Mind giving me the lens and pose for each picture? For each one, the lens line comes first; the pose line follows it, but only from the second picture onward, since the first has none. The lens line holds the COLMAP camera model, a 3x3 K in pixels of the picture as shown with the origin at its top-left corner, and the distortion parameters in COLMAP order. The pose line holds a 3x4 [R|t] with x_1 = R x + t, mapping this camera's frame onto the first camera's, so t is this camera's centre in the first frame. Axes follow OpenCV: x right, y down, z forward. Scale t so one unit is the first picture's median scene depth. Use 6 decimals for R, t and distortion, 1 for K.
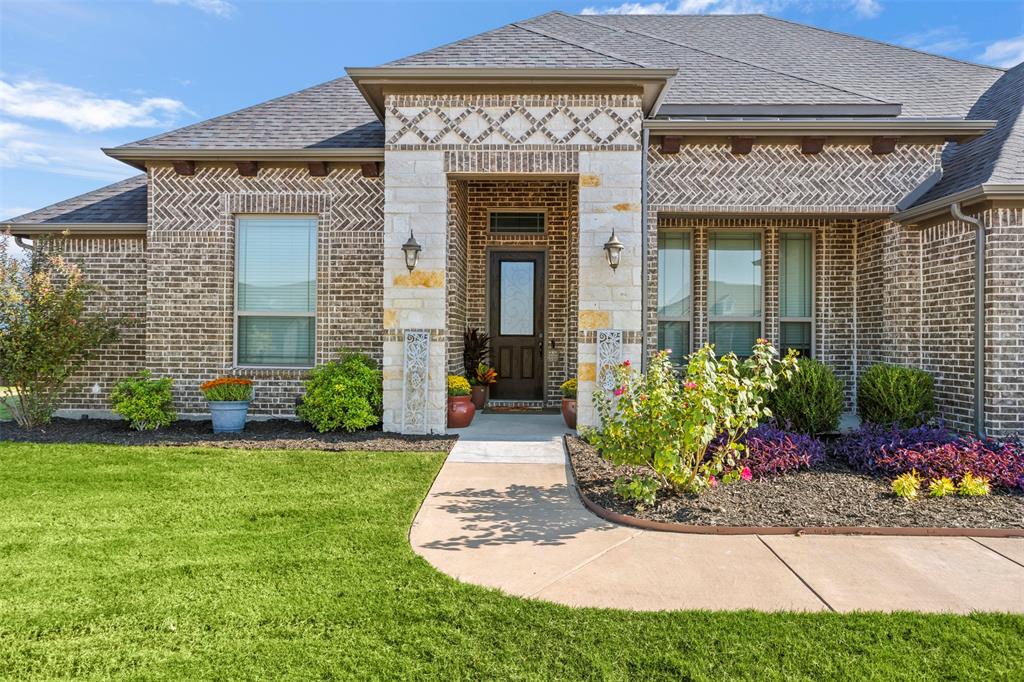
lens RADIAL K [[616.0, 0, 514.0], [0, 616.0, 335.4], [0, 0, 1]] dist [-0.015333, 0.005959]
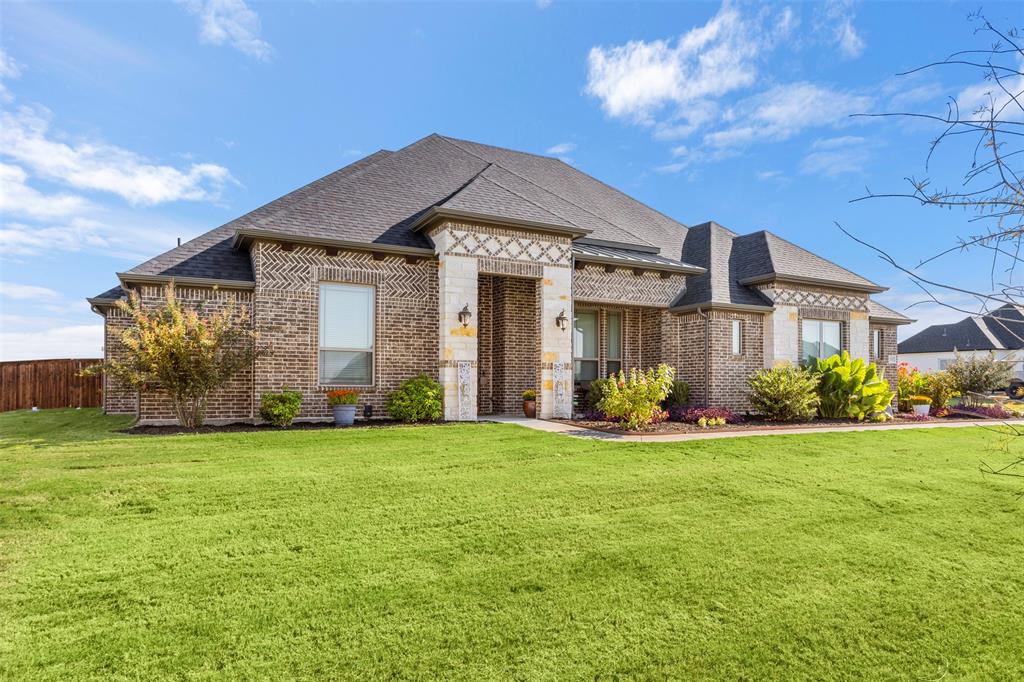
lens RADIAL K [[616.0, 0, 506.7], [0, 616.0, 385.2], [0, 0, 1]] dist [-0.015333, 0.005959]
pose [[0.876229, -0.004973, 0.481870, -0.879150], [-0.000764, 0.999931, 0.011710, 0.038516], [-0.481895, -0.010628, 0.876164, -0.569723]]
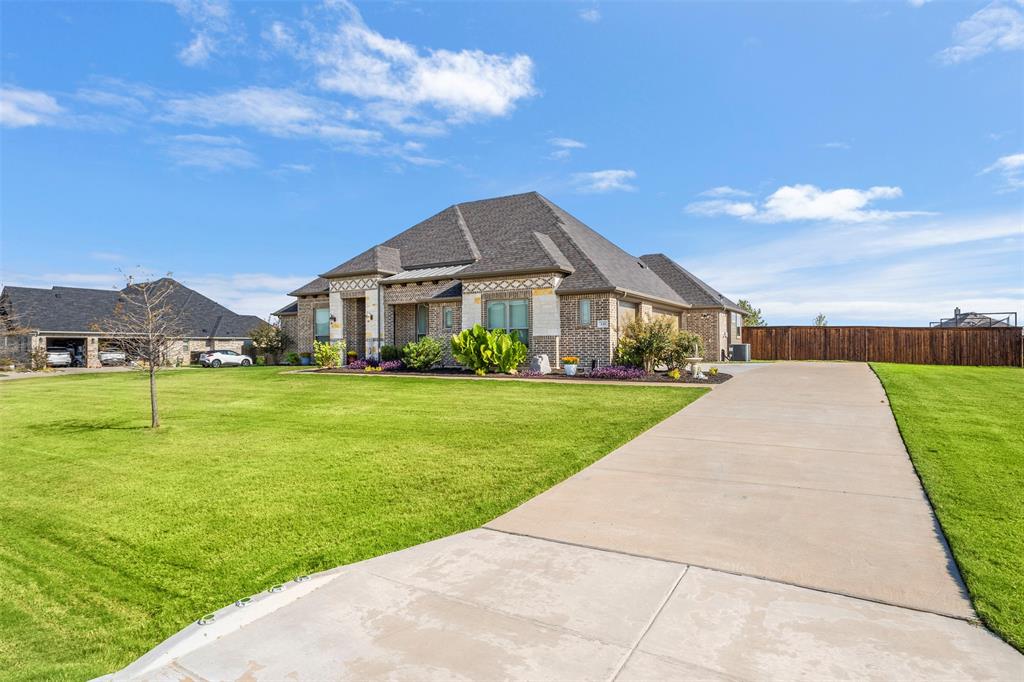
lens RADIAL K [[559.2, 0, 518.8], [0, 559.2, 341.9], [0, 0, 1]] dist [0.003301, -0.002187]
pose [[0.871364, -0.016026, -0.490375, 2.589417], [0.011752, 0.999861, -0.011795, 0.066811], [0.490496, 0.004515, 0.871432, -1.520060]]
